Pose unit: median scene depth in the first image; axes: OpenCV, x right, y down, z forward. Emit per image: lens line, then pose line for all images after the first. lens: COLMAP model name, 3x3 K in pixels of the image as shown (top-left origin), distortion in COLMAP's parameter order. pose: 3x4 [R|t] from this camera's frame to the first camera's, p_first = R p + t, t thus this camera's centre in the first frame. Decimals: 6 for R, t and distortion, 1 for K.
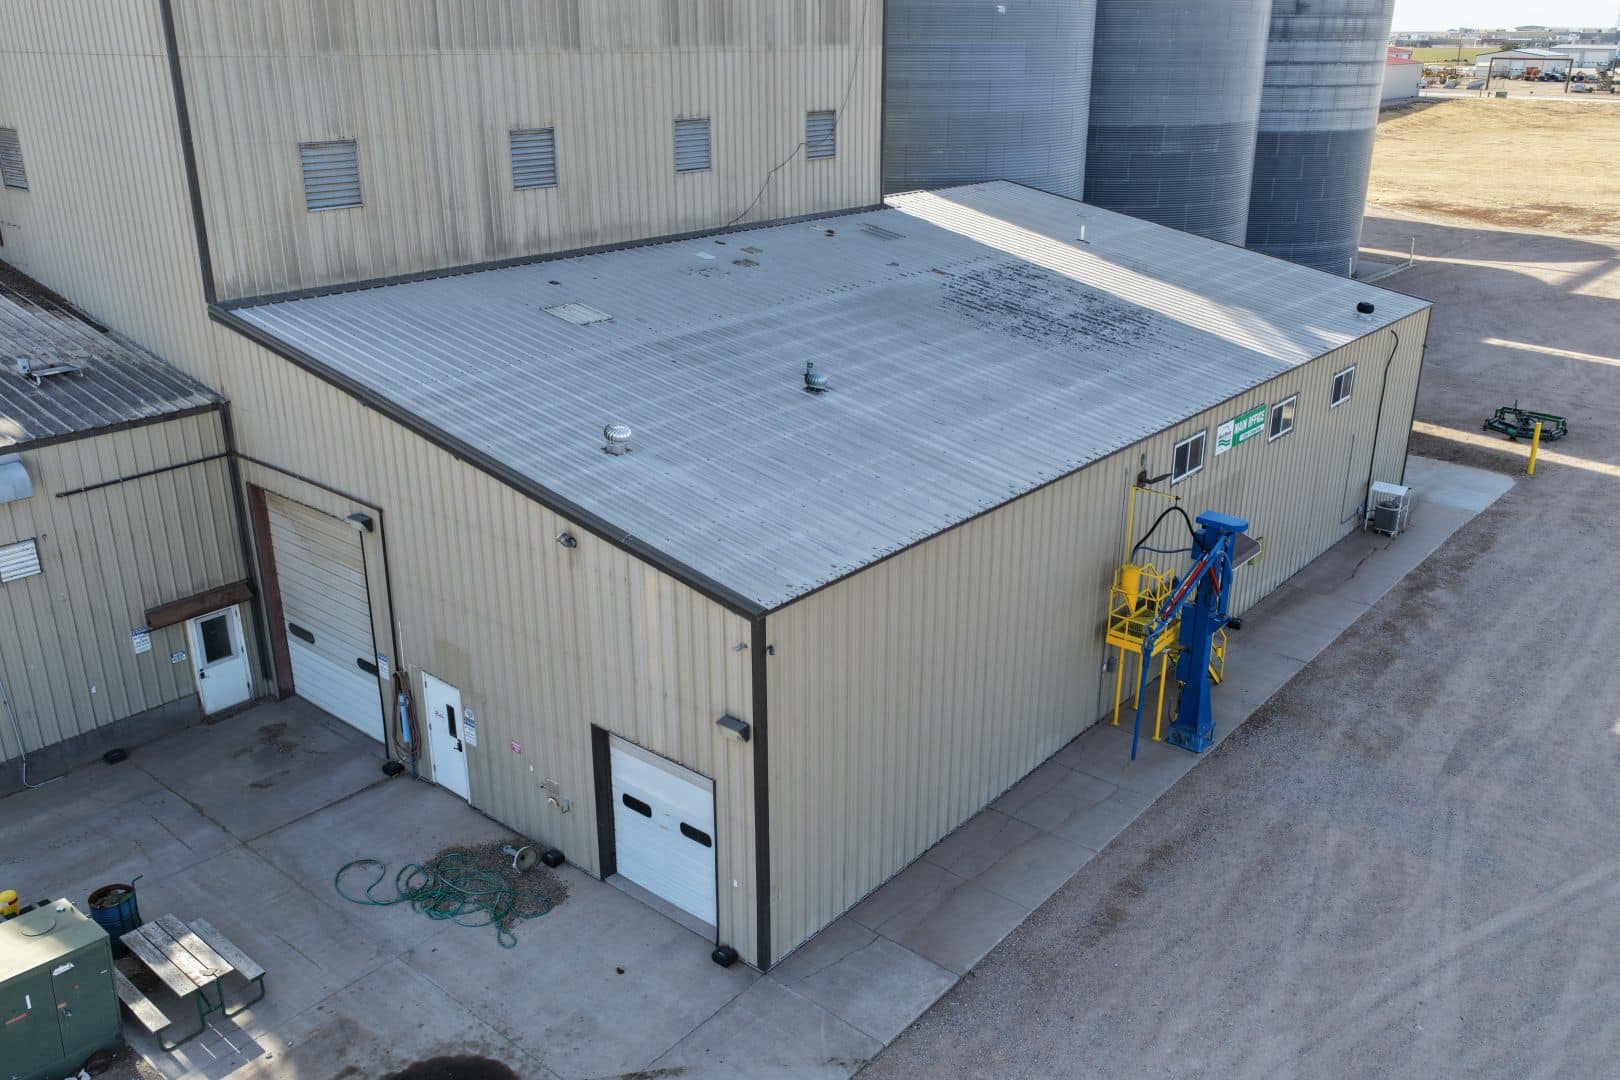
lens RADIAL K [[1352.0, 0, 803.3], [0, 1352.0, 546.4], [0, 0, 1]] dist [-0.032174, 0.075156]
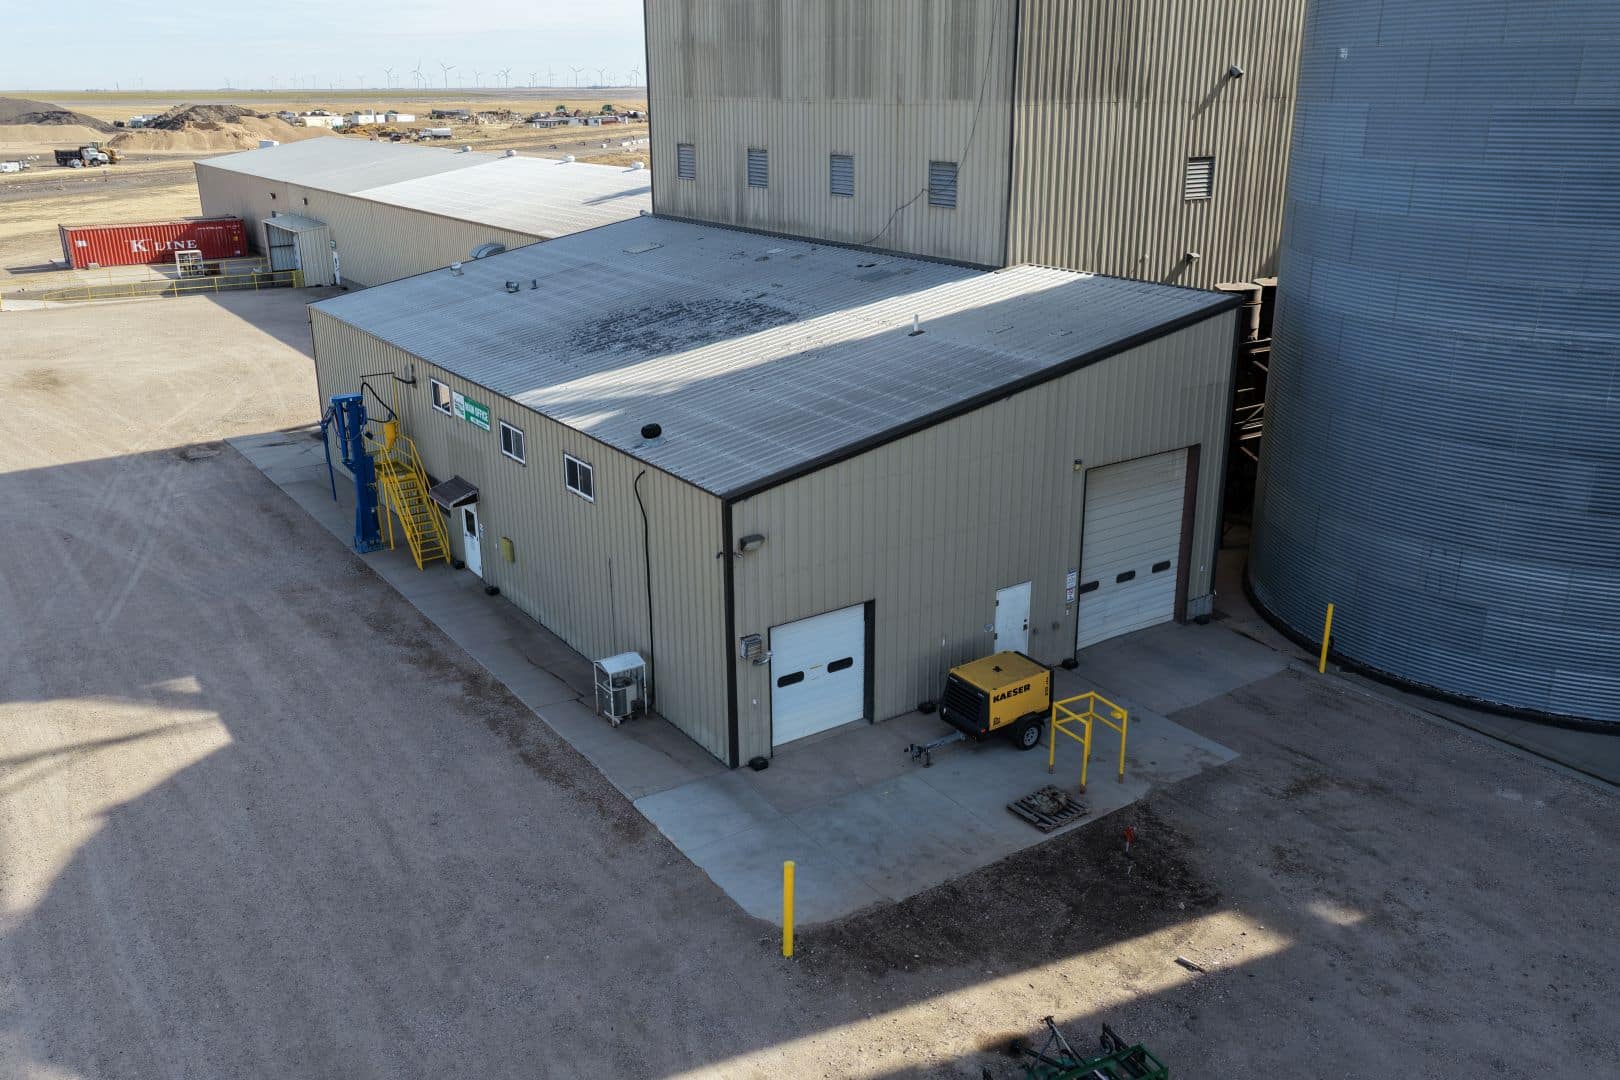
lens RADIAL K [[1352.0, 0, 803.3], [0, 1352.0, 546.4], [0, 0, 1]] dist [-0.032174, 0.075156]
pose [[-0.270067, 0.307341, -0.912472, 1.205826], [-0.345935, 0.853435, 0.389843, -0.483786], [0.898550, 0.420940, -0.124164, 1.275913]]
